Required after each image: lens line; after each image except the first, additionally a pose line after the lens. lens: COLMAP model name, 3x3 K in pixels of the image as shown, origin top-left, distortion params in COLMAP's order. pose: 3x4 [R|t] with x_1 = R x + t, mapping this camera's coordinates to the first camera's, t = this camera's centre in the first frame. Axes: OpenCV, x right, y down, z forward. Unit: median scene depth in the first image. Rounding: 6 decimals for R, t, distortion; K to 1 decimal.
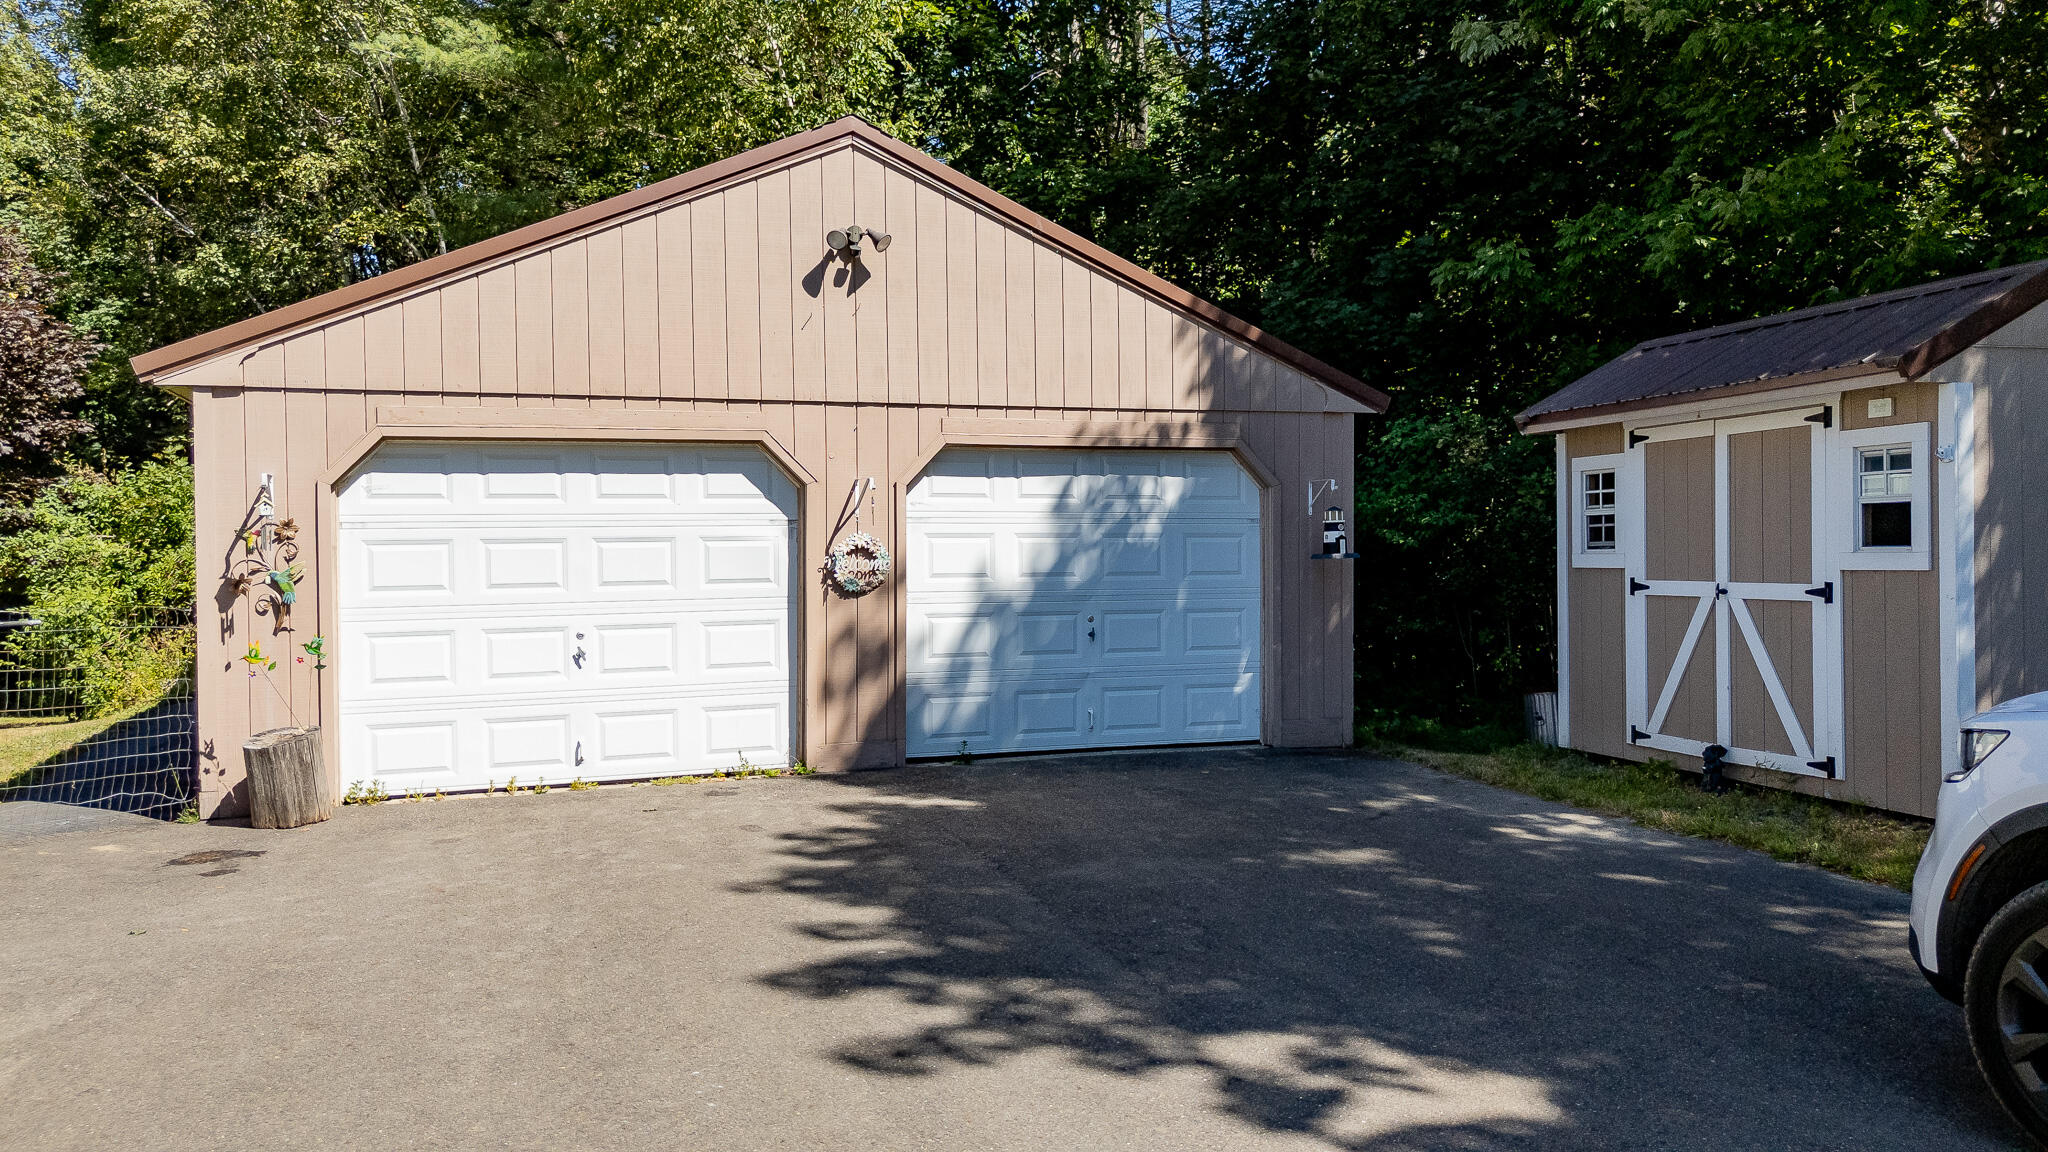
lens RADIAL K [[1380.4, 0, 1024.0], [0, 1380.4, 576.0], [0, 0, 1]] dist [0.001394, 0.001232]
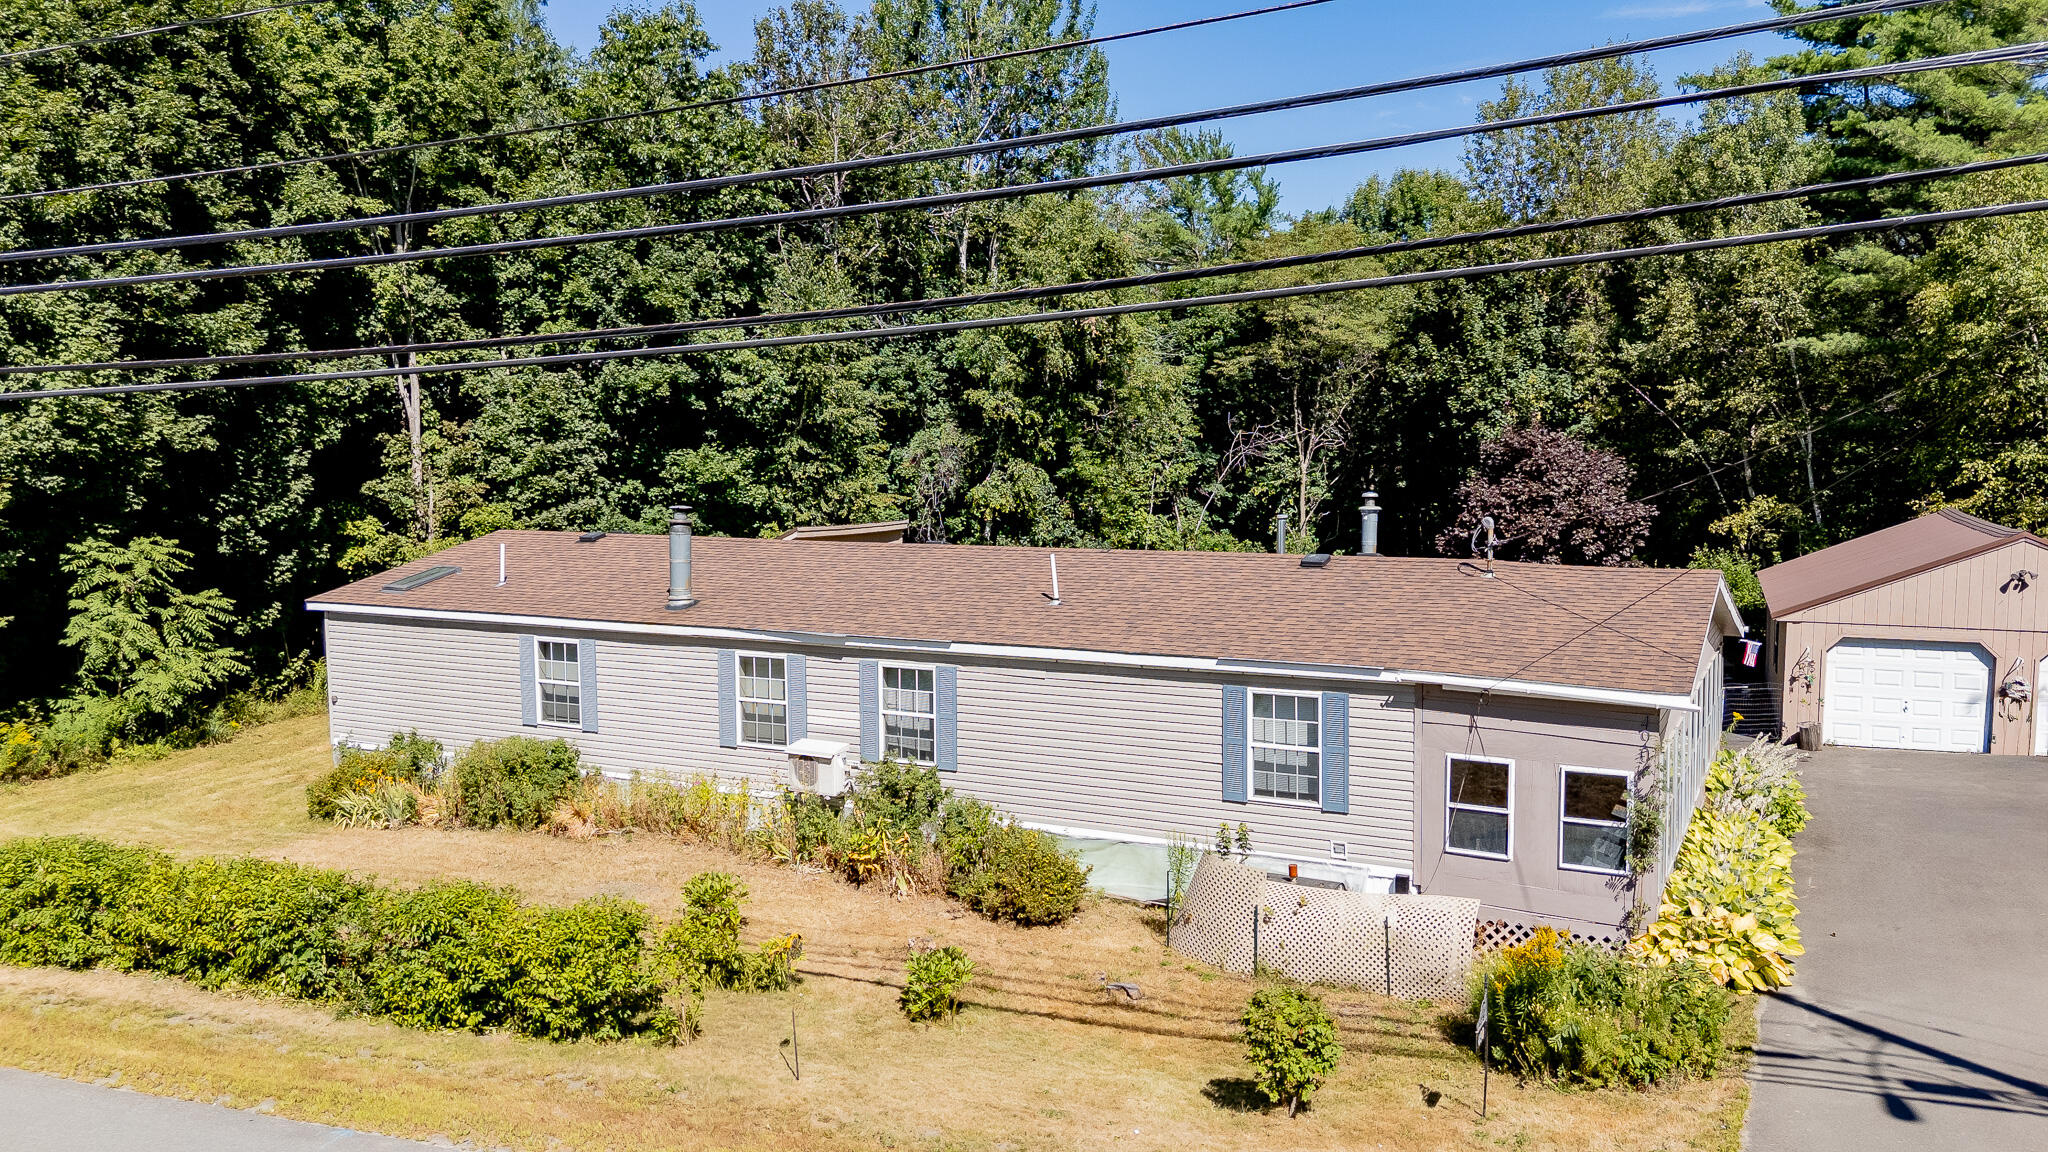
lens RADIAL K [[1453.3, 0, 1024.0], [0, 1453.3, 576.0], [0, 0, 1]] dist [0.003020, 0.001063]
pose [[0.669595, 0.062637, -0.740080, 0.714276], [-0.026873, 0.997828, 0.060138, -0.364991], [0.742240, -0.020379, 0.669824, -2.513040]]
